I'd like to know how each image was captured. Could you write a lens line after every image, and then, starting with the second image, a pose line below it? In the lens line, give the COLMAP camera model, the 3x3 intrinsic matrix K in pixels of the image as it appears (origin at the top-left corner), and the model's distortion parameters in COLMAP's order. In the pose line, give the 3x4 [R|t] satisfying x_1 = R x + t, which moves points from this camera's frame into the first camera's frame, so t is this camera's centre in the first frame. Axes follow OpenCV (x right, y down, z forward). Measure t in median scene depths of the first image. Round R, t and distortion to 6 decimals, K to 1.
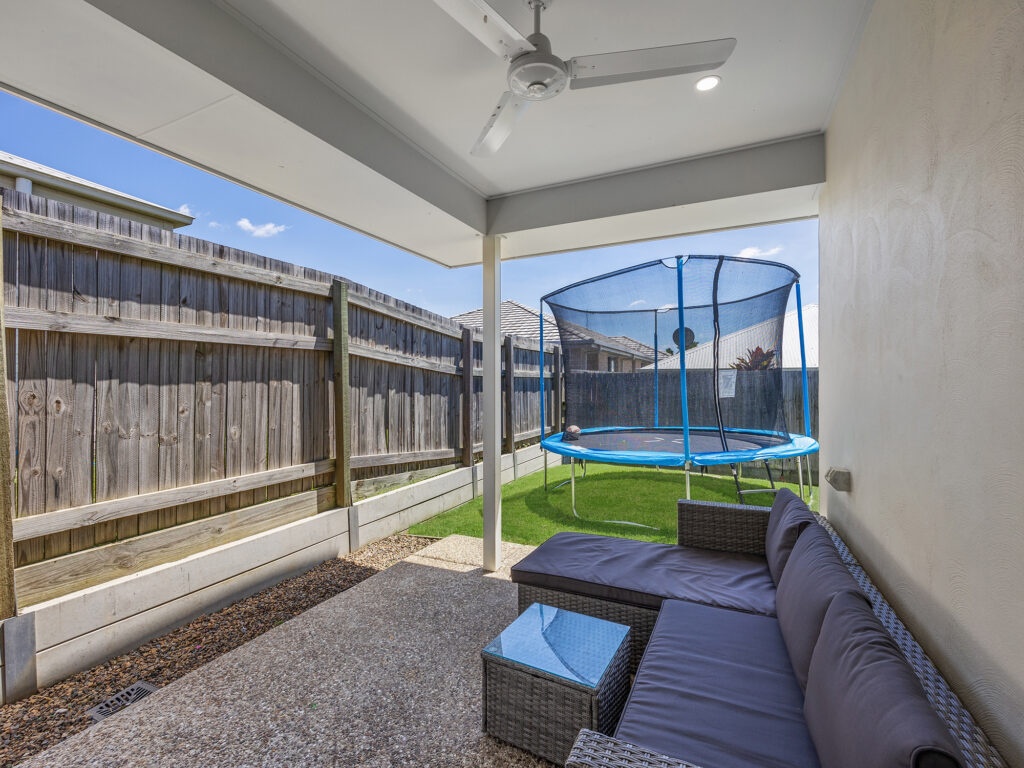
lens RADIAL K [[468.4, 0, 498.9], [0, 468.4, 382.2], [0, 0, 1]] dist [-0.026227, -0.000123]
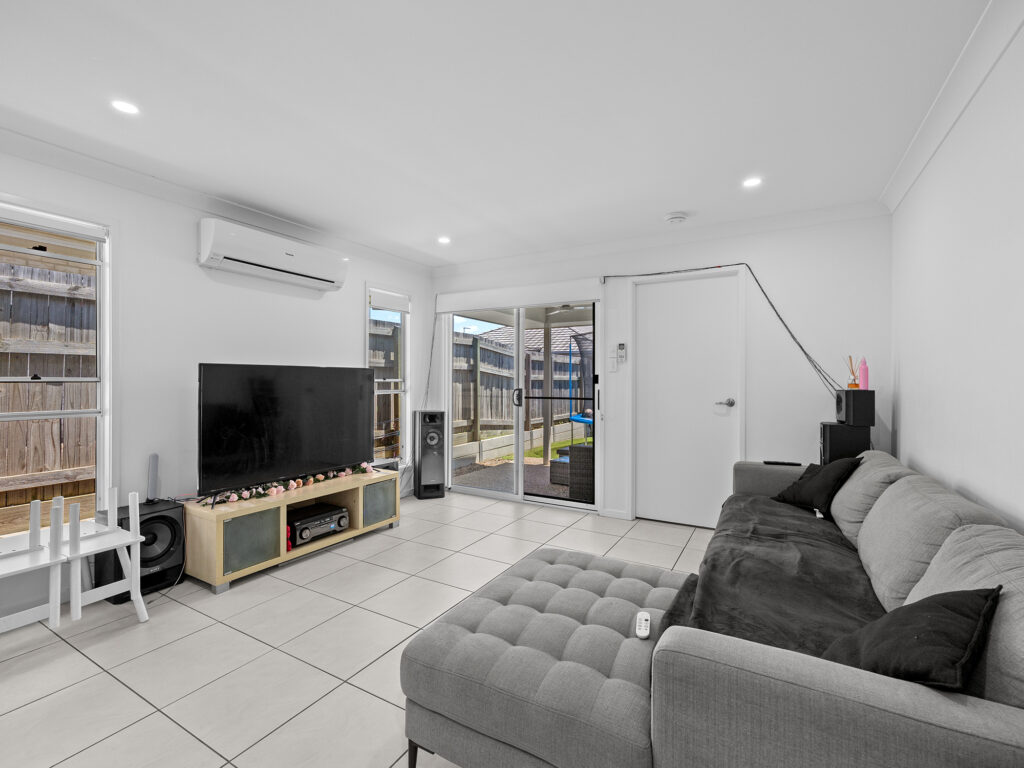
lens RADIAL K [[468.4, 0, 498.9], [0, 468.4, 382.2], [0, 0, 1]] dist [-0.026227, -0.000123]
pose [[0.997682, 0.007656, -0.067613, -0.073439], [-0.007190, 0.999949, 0.007132, -0.020617], [0.067664, -0.006629, 0.997686, -0.998280]]
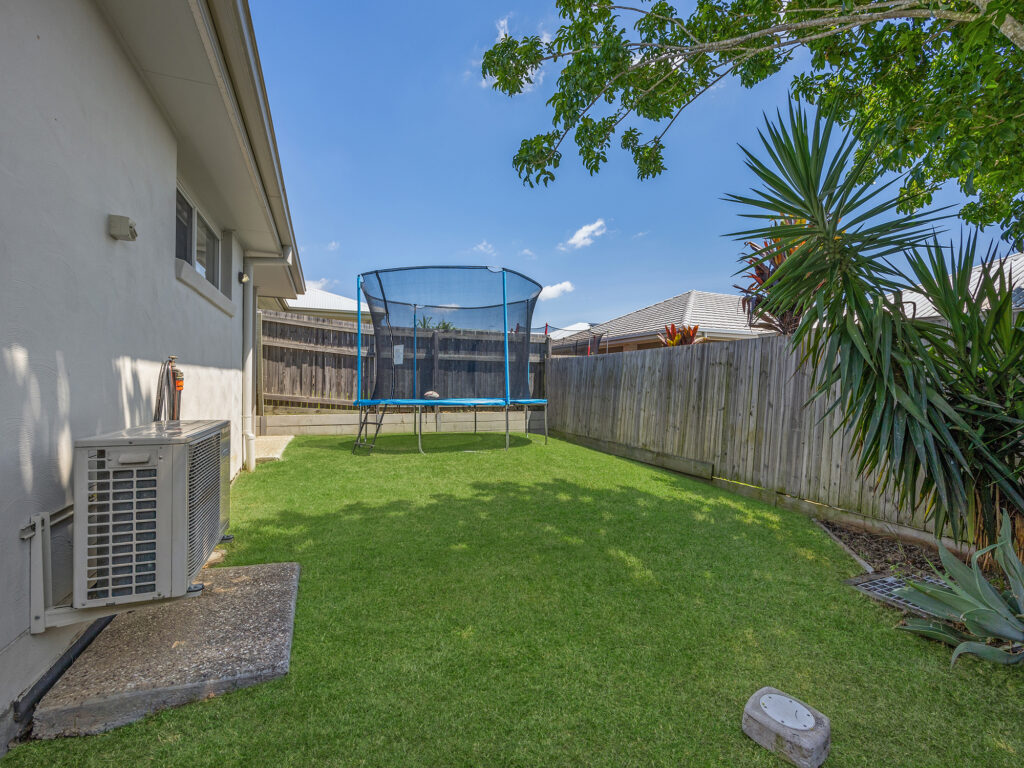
lens RADIAL K [[468.4, 0, 498.9], [0, 468.4, 382.2], [0, 0, 1]] dist [-0.026227, -0.000123]
pose [[0.732323, -0.017873, -0.680722, 1.705385], [-0.007741, 0.999372, -0.034567, 0.155885], [0.680913, 0.030584, 0.731725, 0.136872]]
